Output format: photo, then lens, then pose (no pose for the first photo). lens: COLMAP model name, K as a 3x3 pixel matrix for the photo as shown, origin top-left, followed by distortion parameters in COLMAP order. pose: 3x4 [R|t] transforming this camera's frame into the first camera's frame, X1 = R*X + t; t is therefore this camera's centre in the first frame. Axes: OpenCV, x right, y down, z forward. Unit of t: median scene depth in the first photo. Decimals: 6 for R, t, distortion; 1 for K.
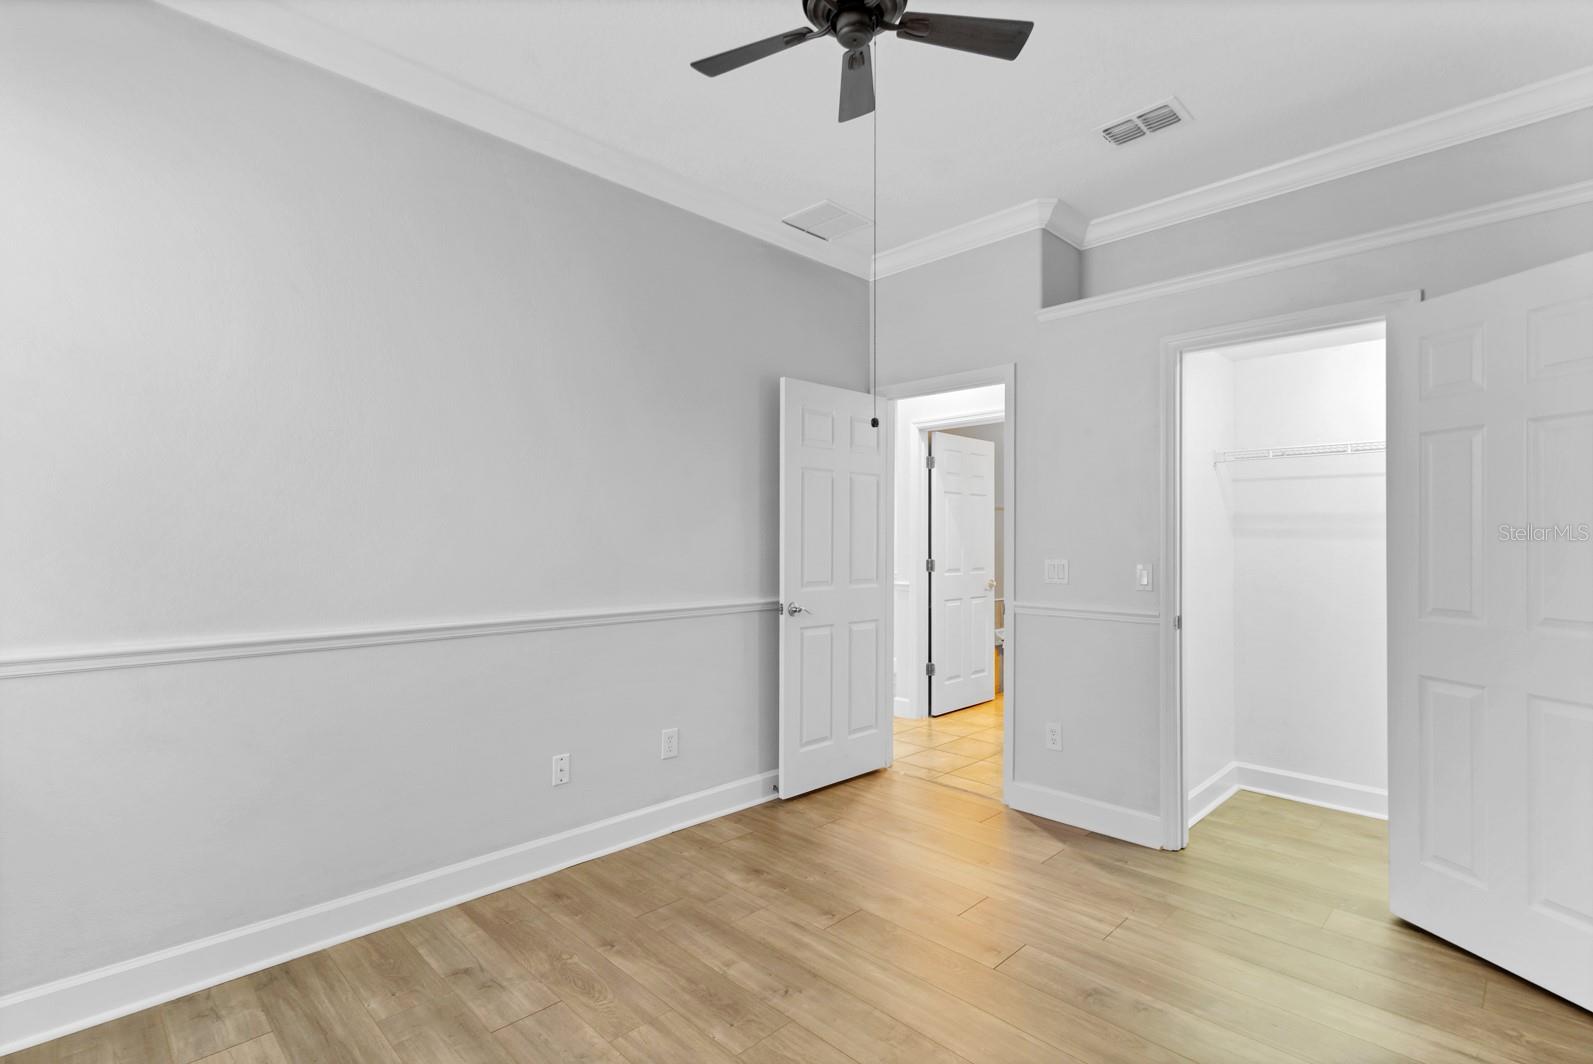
lens RADIAL K [[750.0, 0, 796.2], [0, 750.0, 535.3], [0, 0, 1]] dist [-0.000521, 0.001972]
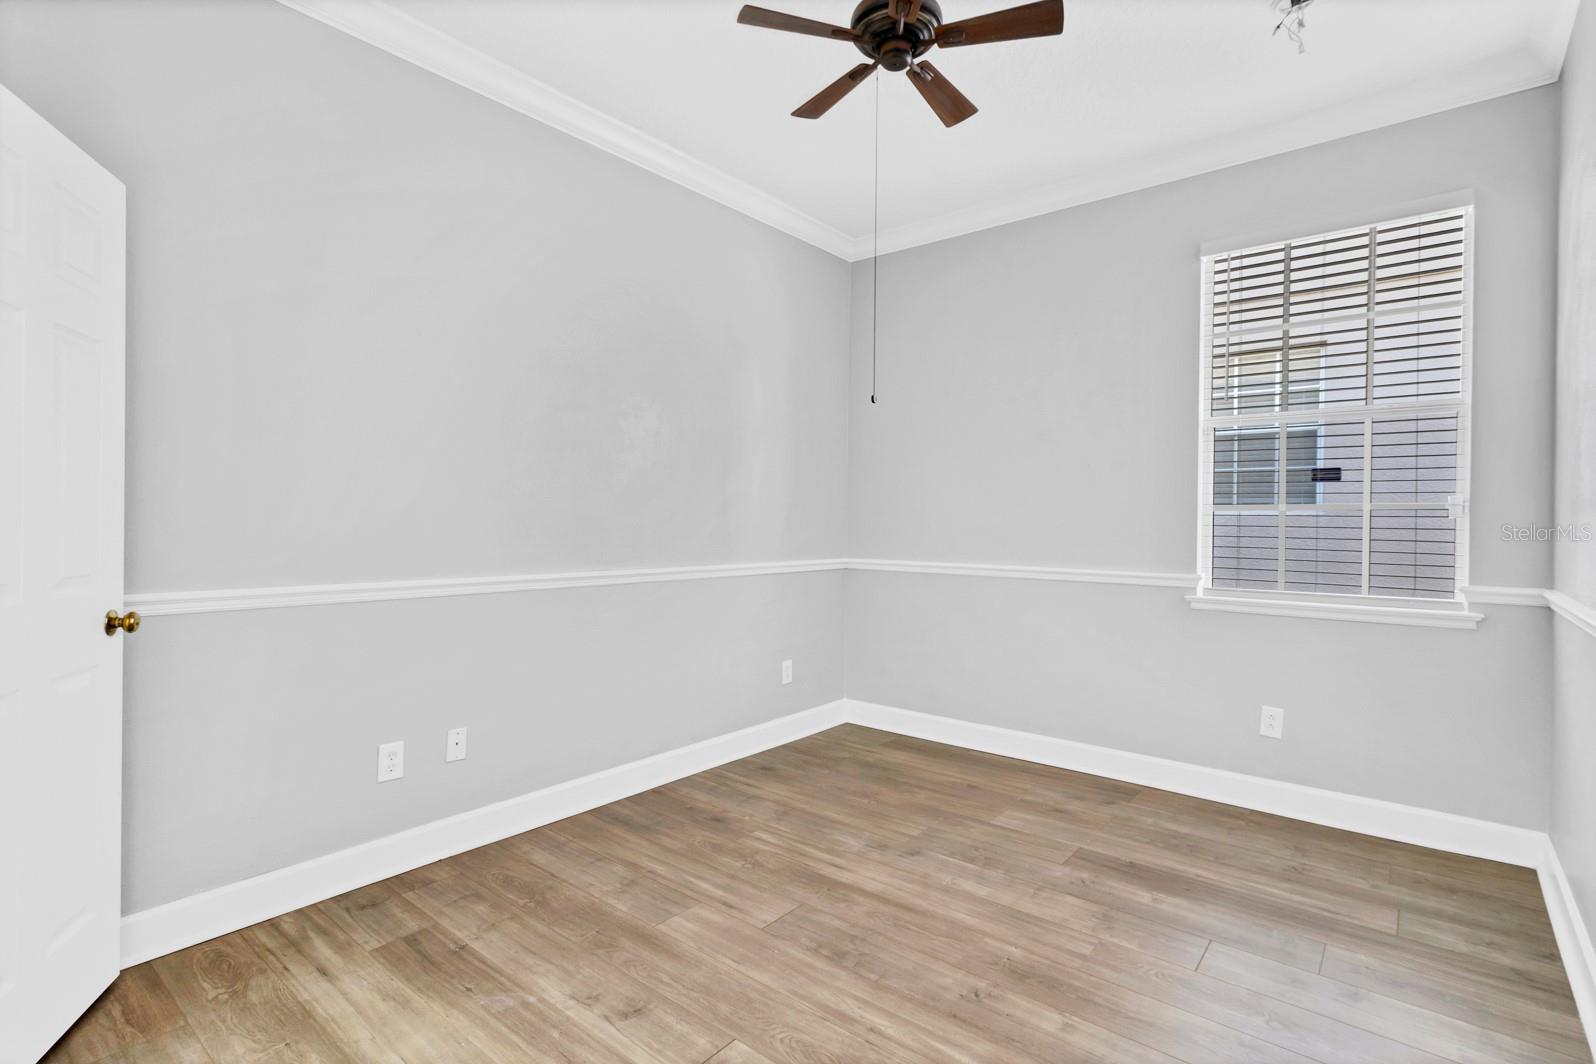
lens RADIAL K [[751.4, 0, 799.3], [0, 751.4, 526.2], [0, 0, 1]] dist [-0.000521, 0.001972]
pose [[-0.994819, -0.007512, -0.101386, 0.311562], [-0.006988, 0.999960, -0.005528, 0.055797], [0.101423, -0.004791, -0.994832, 1.986704]]
